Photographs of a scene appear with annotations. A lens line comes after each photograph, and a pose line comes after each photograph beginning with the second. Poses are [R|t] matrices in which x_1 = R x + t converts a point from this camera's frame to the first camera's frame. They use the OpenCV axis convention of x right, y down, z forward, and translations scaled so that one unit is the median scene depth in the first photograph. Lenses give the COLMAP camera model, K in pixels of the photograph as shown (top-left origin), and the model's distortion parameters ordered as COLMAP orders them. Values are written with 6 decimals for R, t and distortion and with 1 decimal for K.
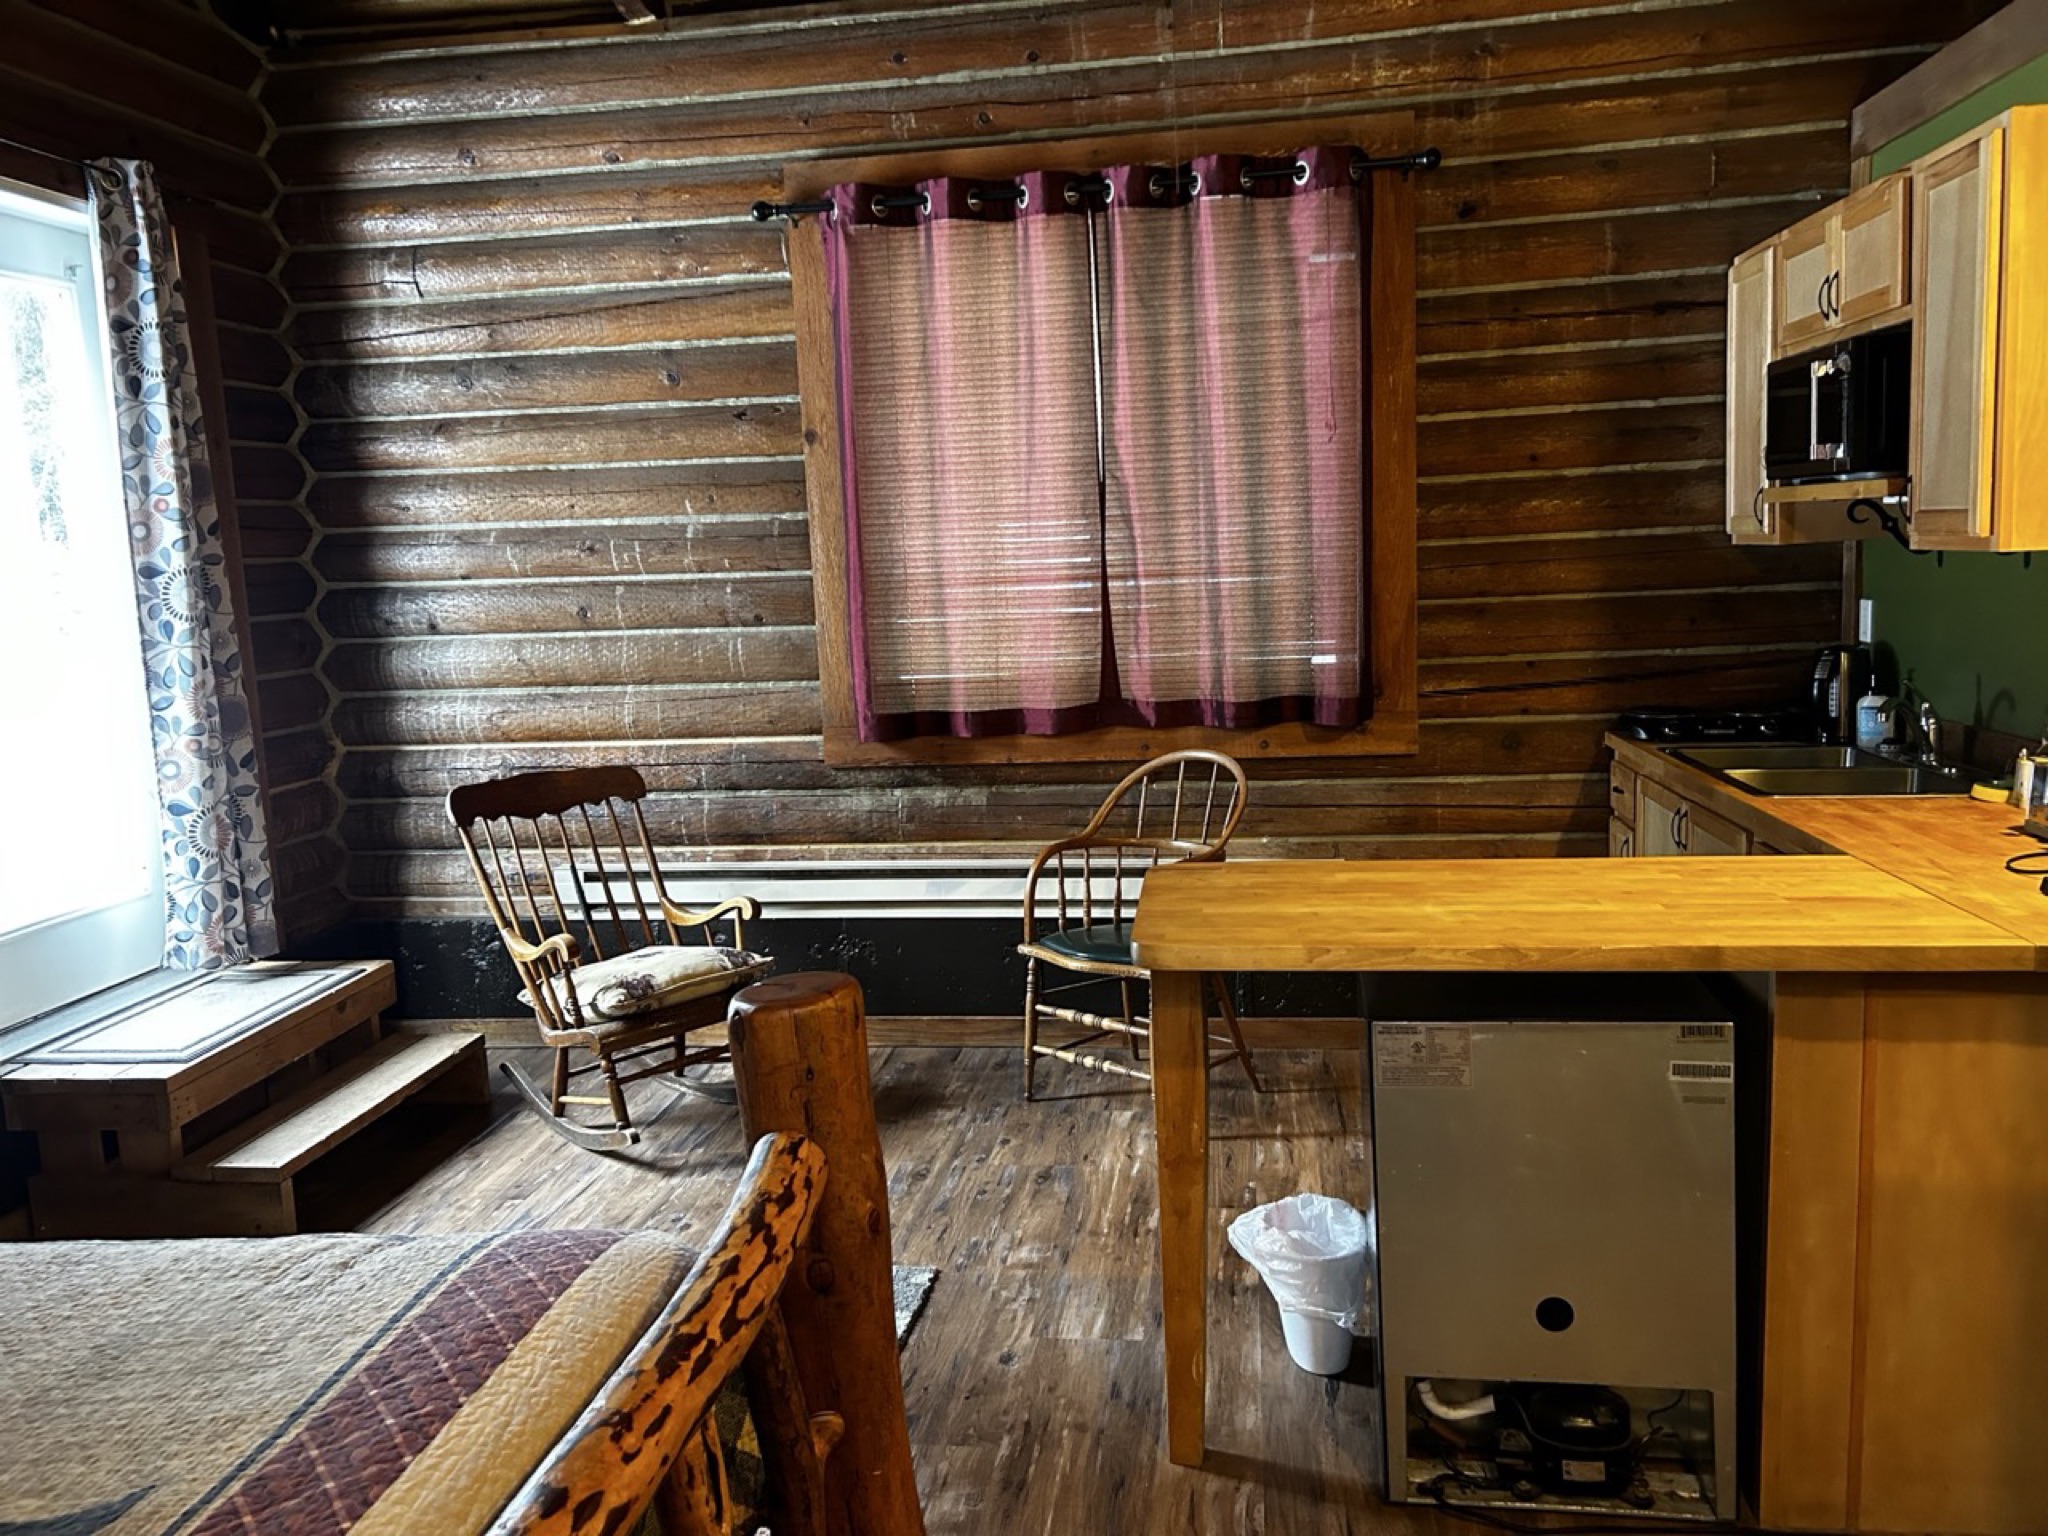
lens RADIAL K [[1560.2, 0, 1024.0], [0, 1560.2, 768.0], [0, 0, 1]] dist [-0.026569, 0.004416]
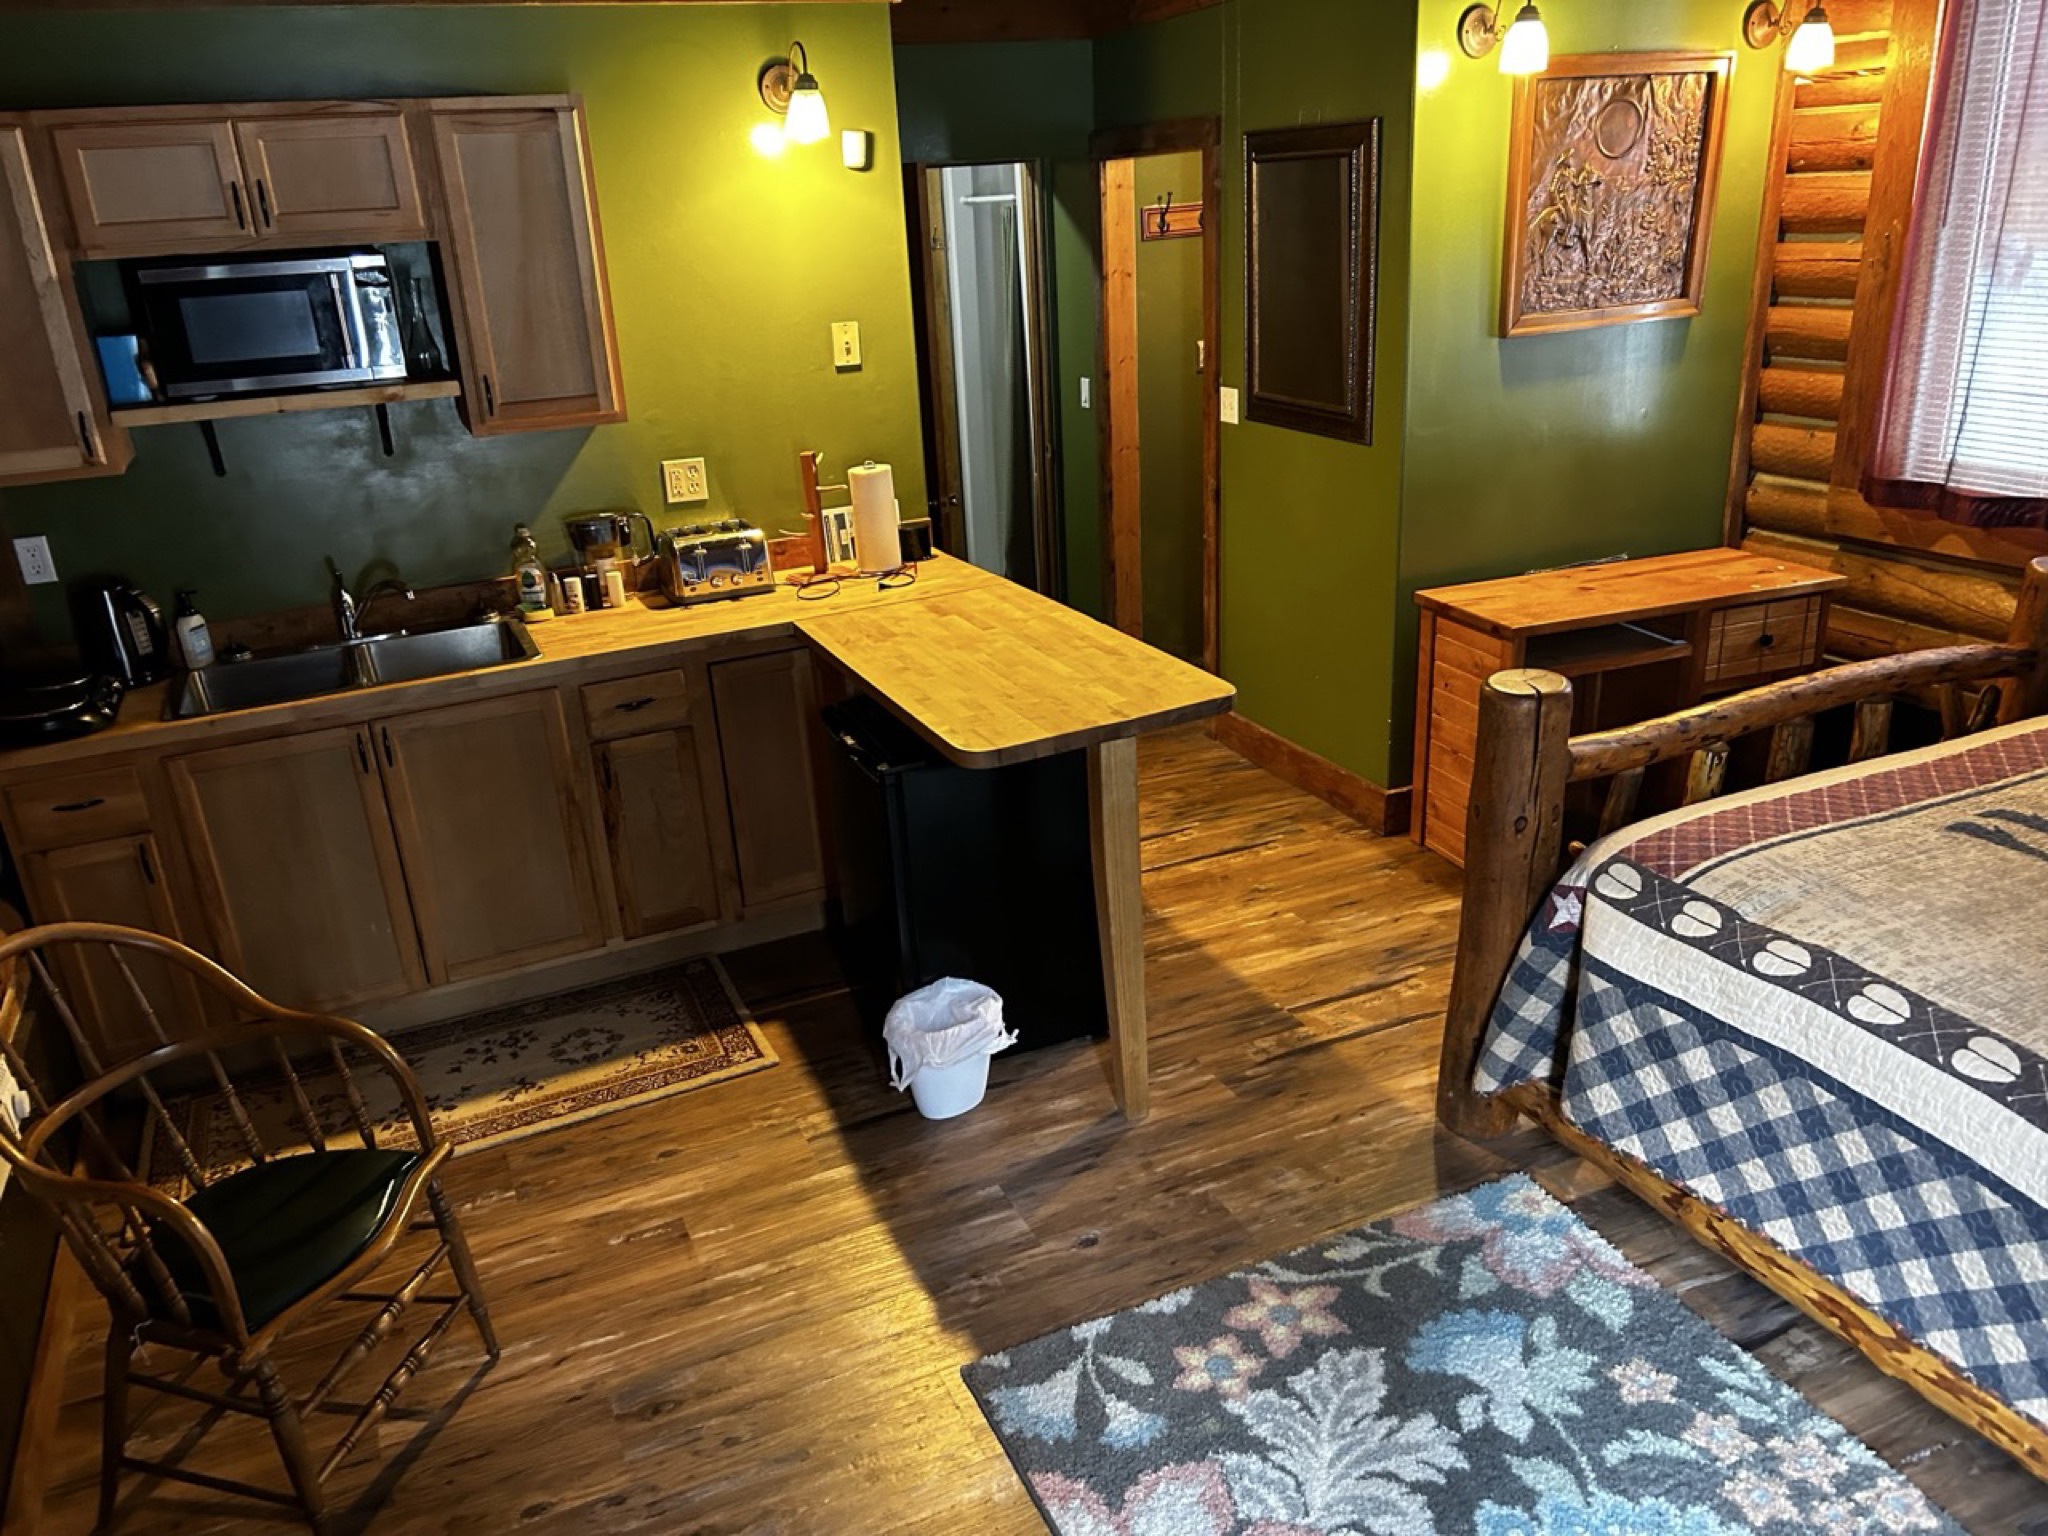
lens RADIAL K [[1560.2, 0, 1024.0], [0, 1560.2, 768.0], [0, 0, 1]] dist [-0.026569, 0.004416]
pose [[-0.535133, -0.228331, 0.813325, -0.802008], [0.209853, 0.896669, 0.389803, -0.322581], [-0.818287, 0.379276, -0.431921, 1.469293]]
